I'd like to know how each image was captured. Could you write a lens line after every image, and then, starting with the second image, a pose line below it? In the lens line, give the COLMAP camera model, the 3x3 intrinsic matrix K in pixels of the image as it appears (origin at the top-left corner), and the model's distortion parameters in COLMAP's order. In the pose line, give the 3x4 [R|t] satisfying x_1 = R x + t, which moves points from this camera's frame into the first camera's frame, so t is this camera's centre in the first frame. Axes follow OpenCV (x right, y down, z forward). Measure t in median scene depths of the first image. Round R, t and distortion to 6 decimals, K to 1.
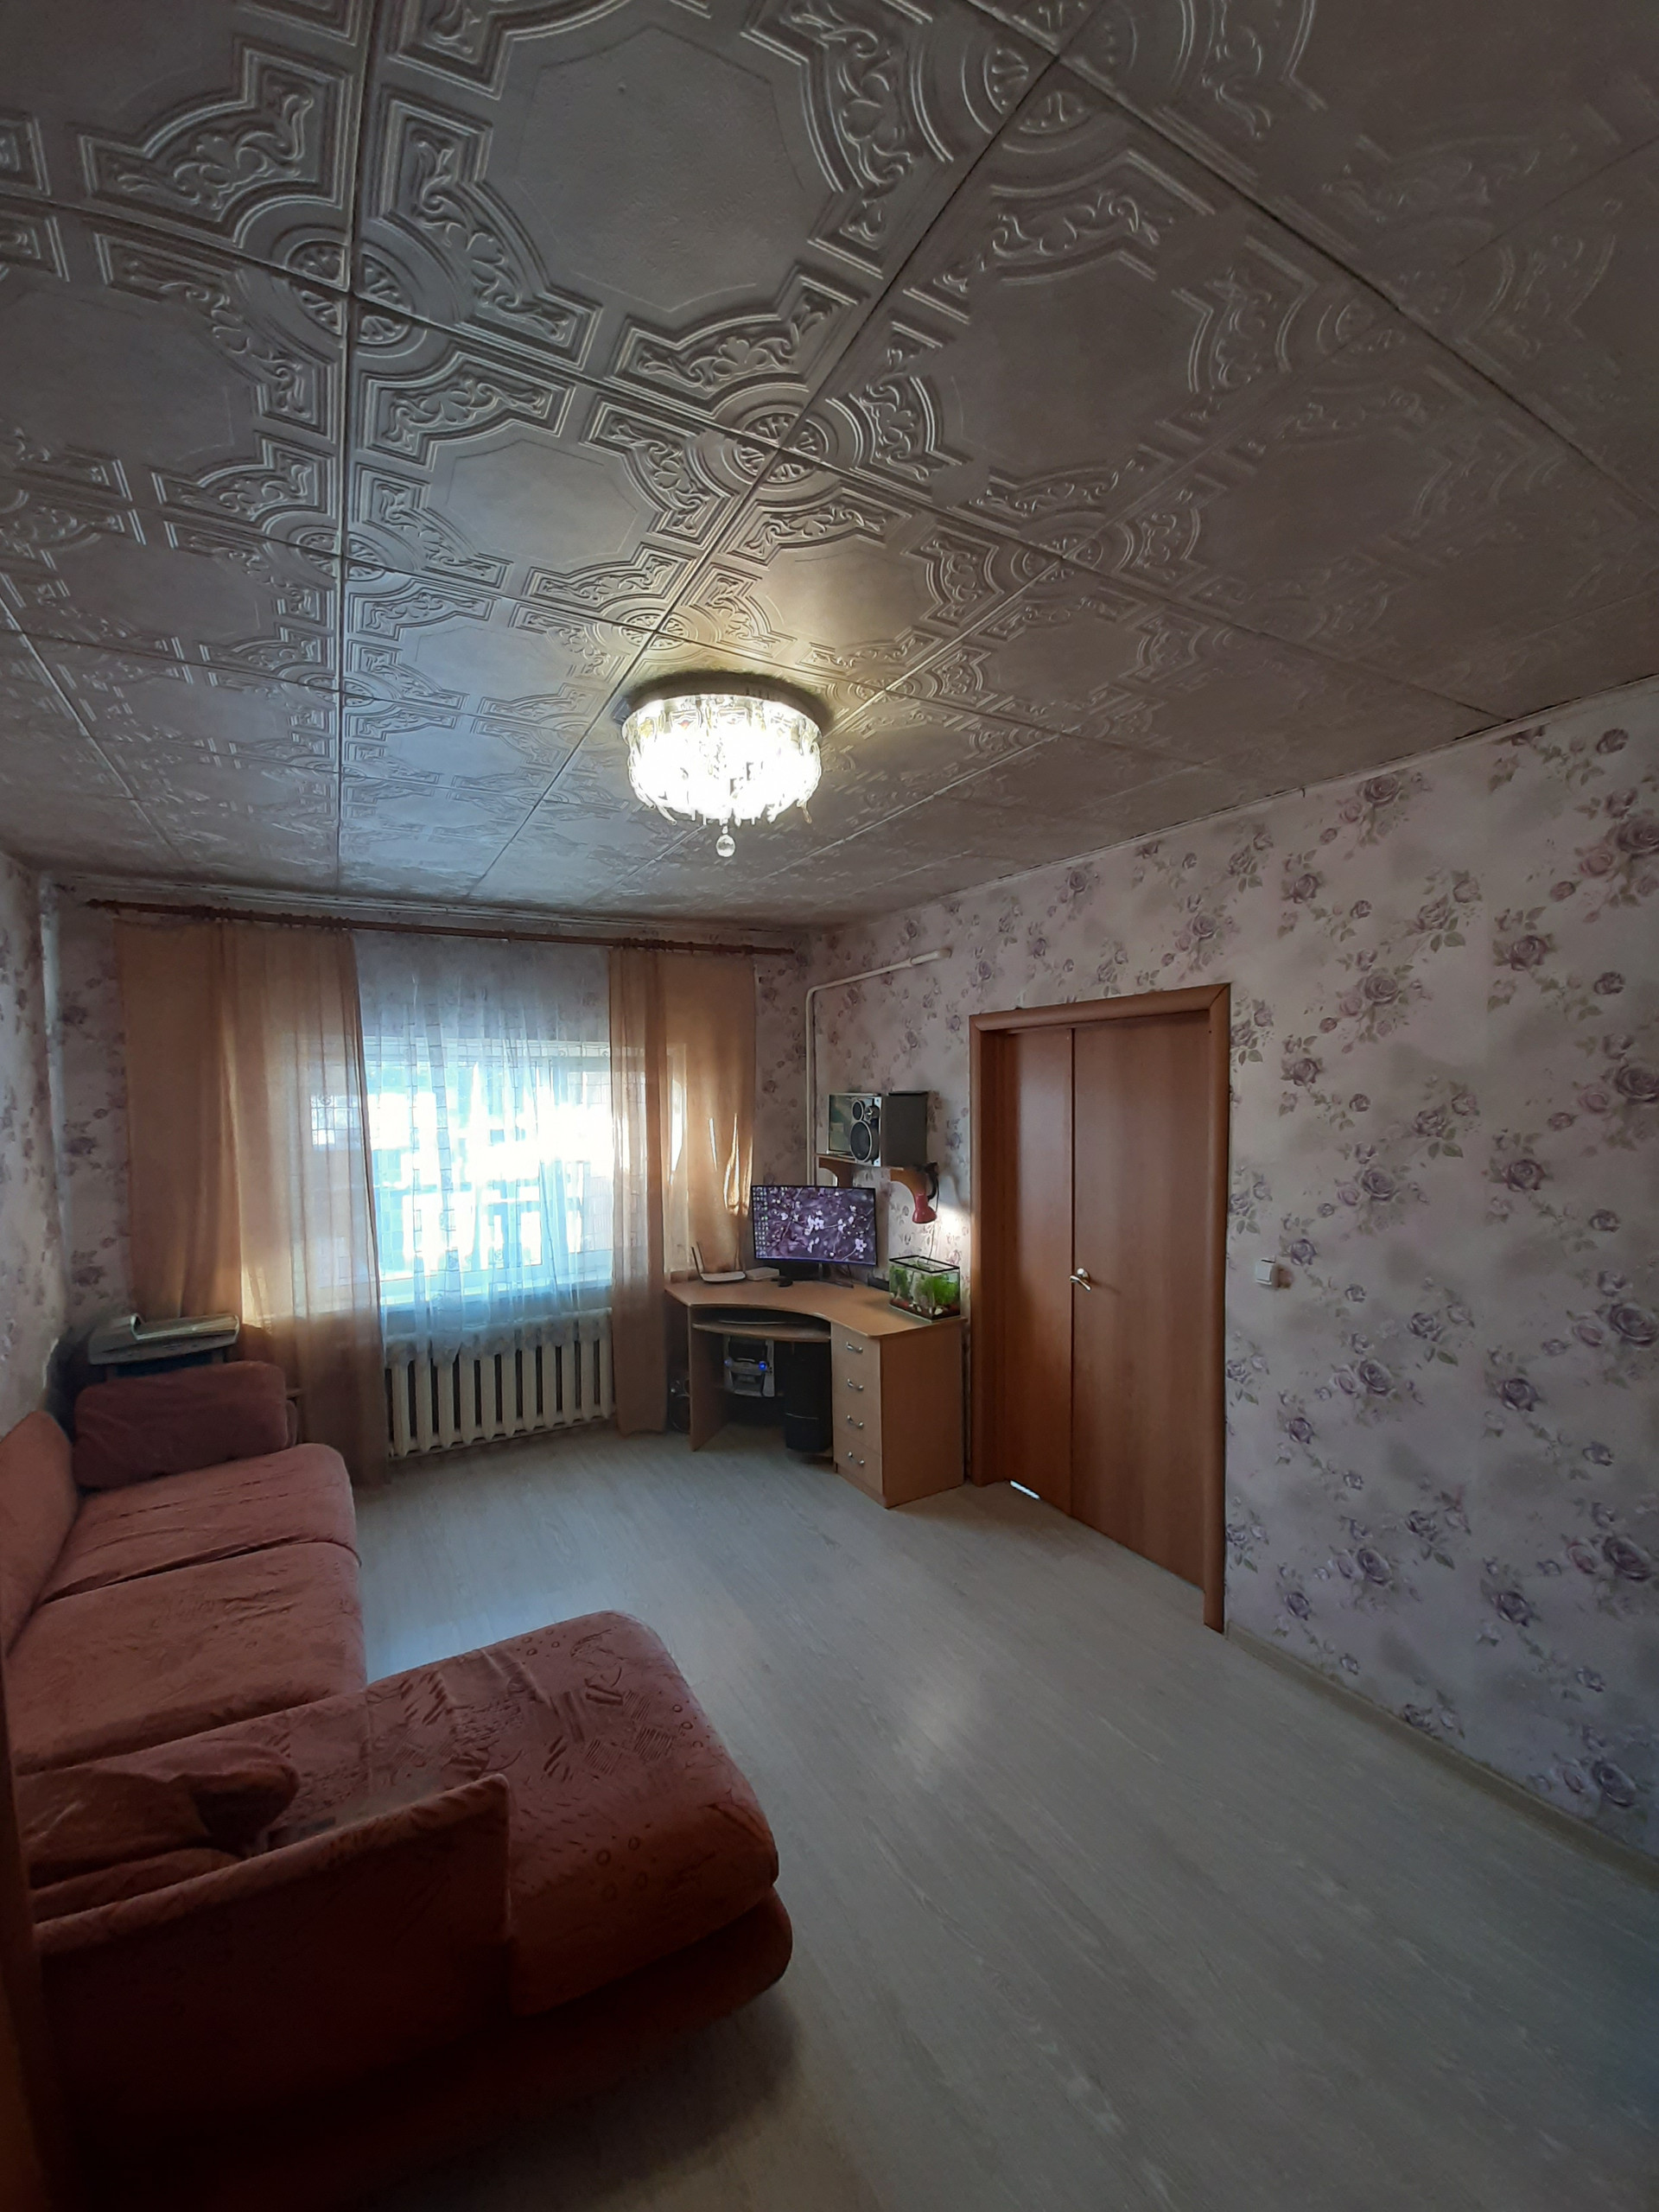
lens RADIAL K [[881.4, 0, 809.1], [0, 881.4, 1095.9], [0, 0, 1]] dist [0.000155, 0.000026]
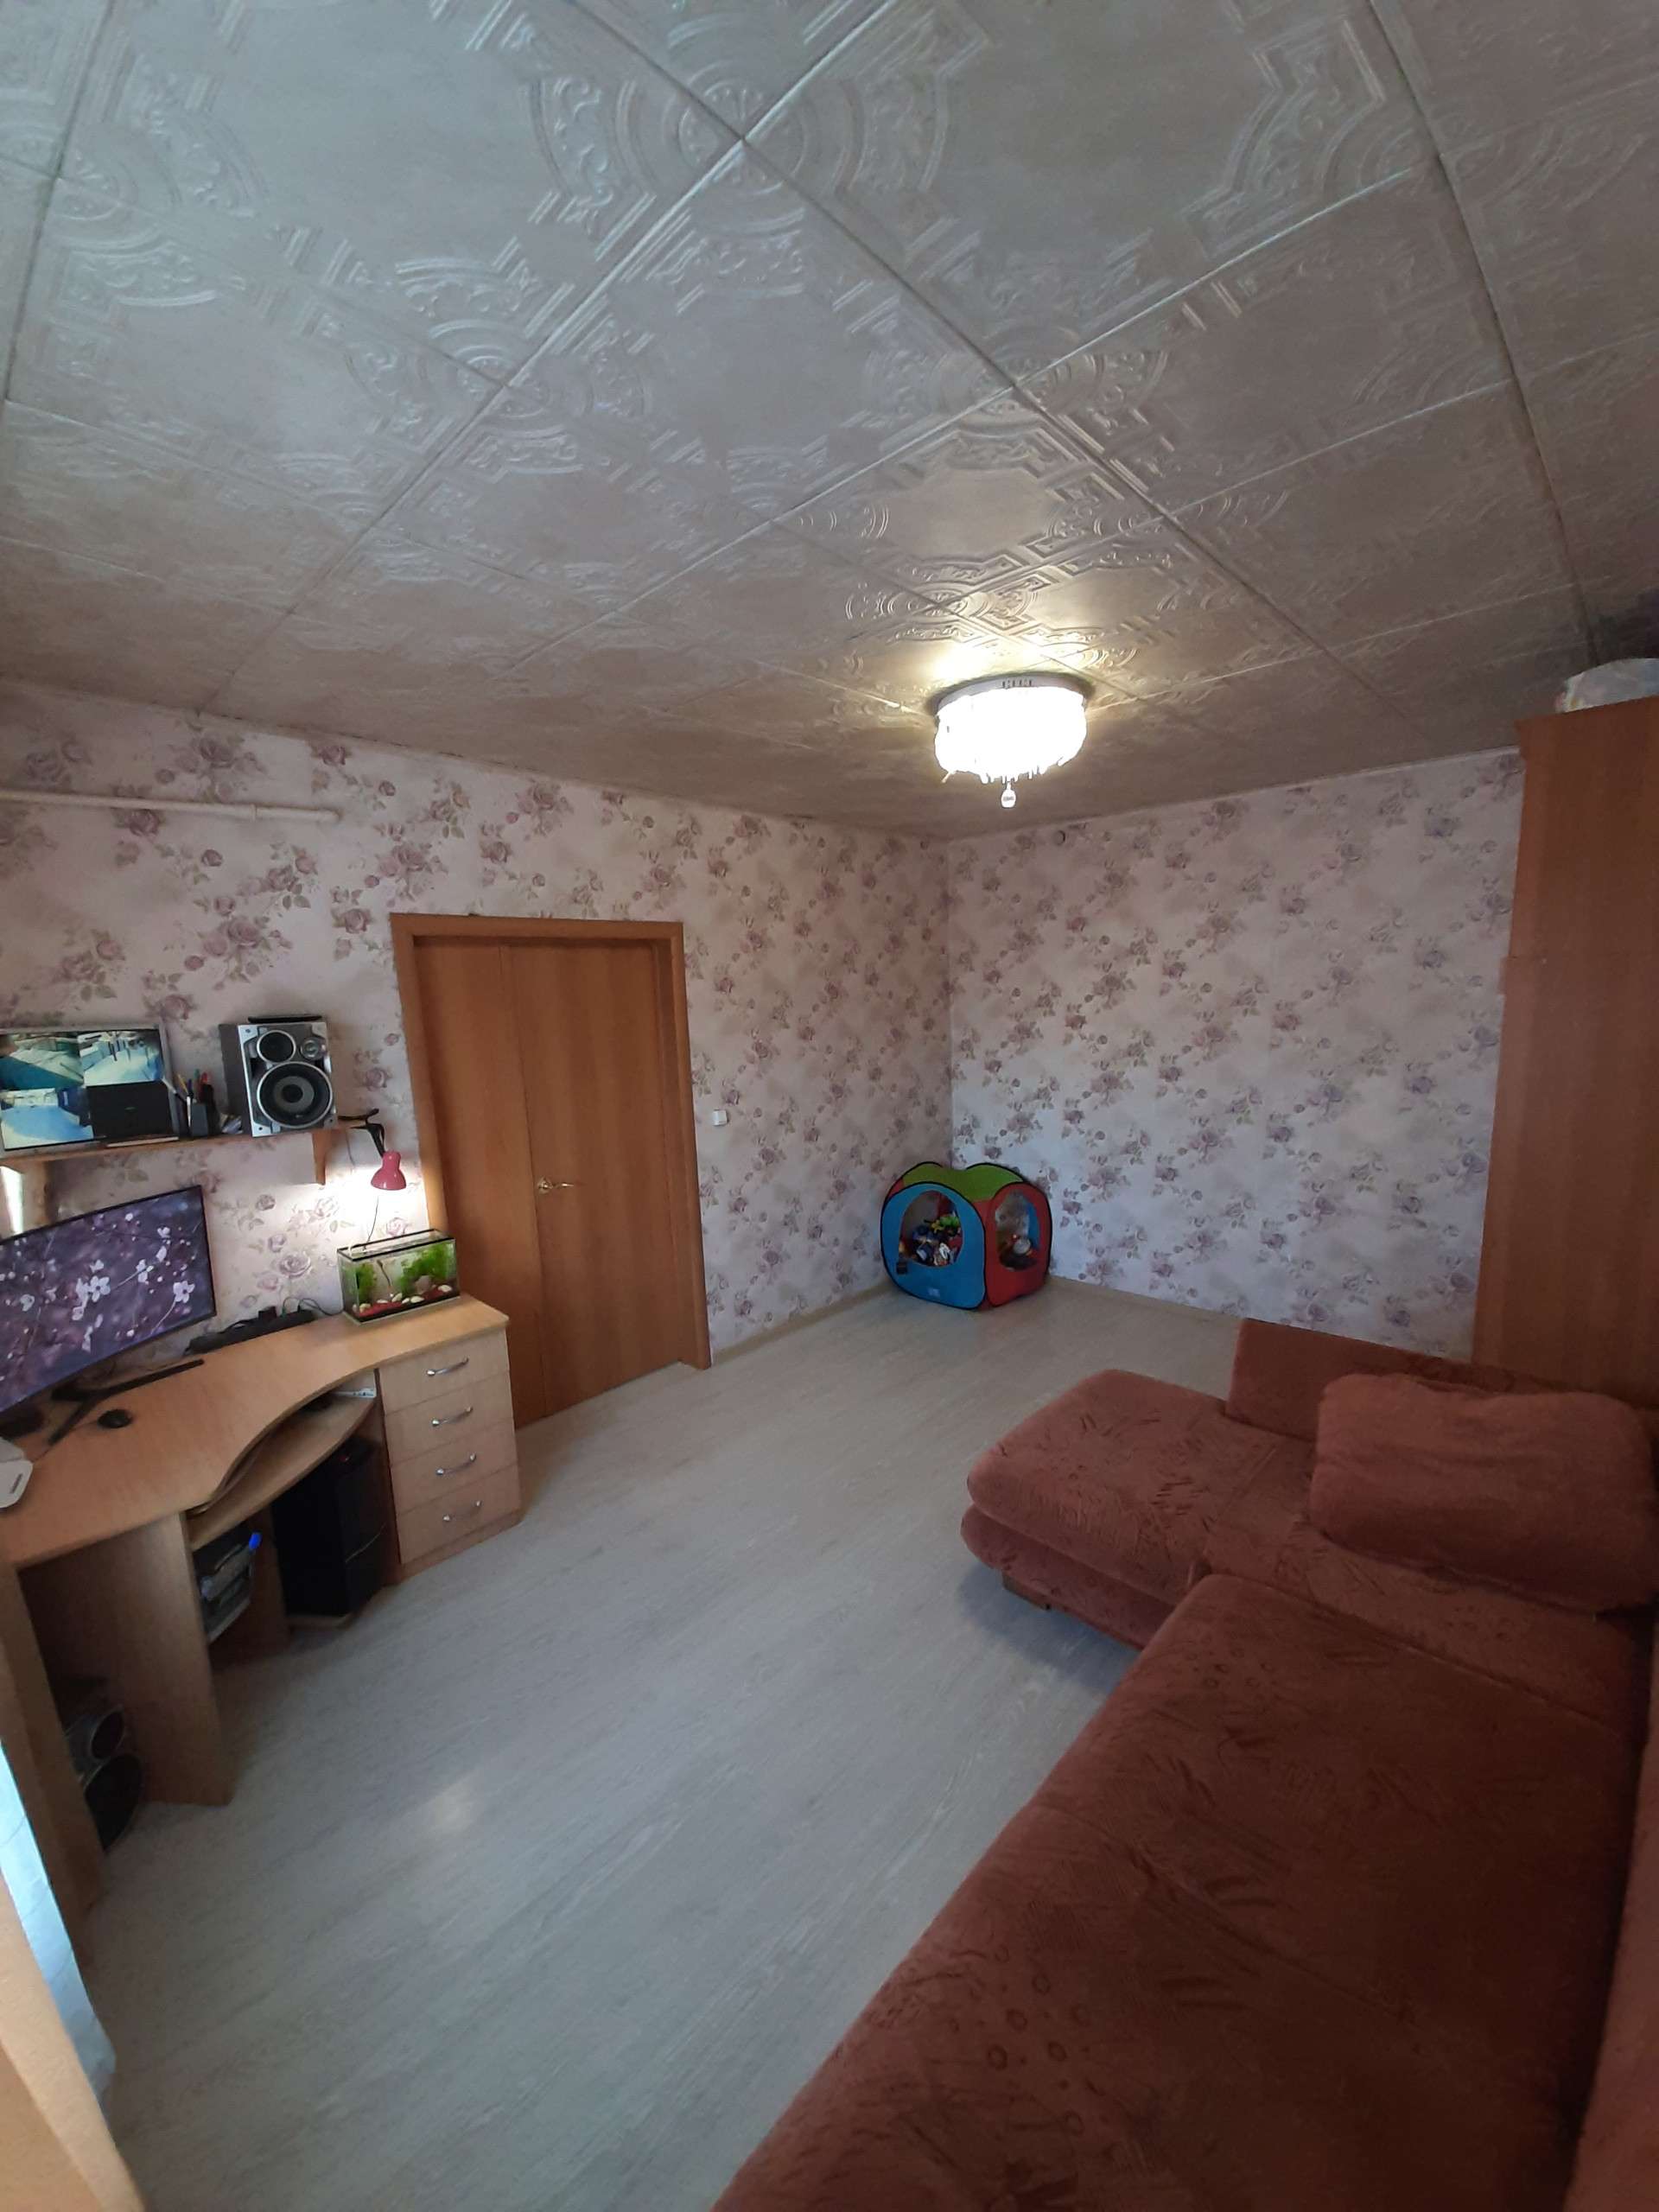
lens RADIAL K [[881.4, 0, 806.6], [0, 881.4, 1124.8], [0, 0, 1]] dist [0.000155, 0.000026]
pose [[-0.298283, -0.103778, 0.948819, -0.686911], [0.063818, 0.989679, 0.128310, 0.017584], [-0.952342, 0.098824, -0.288581, 0.893469]]
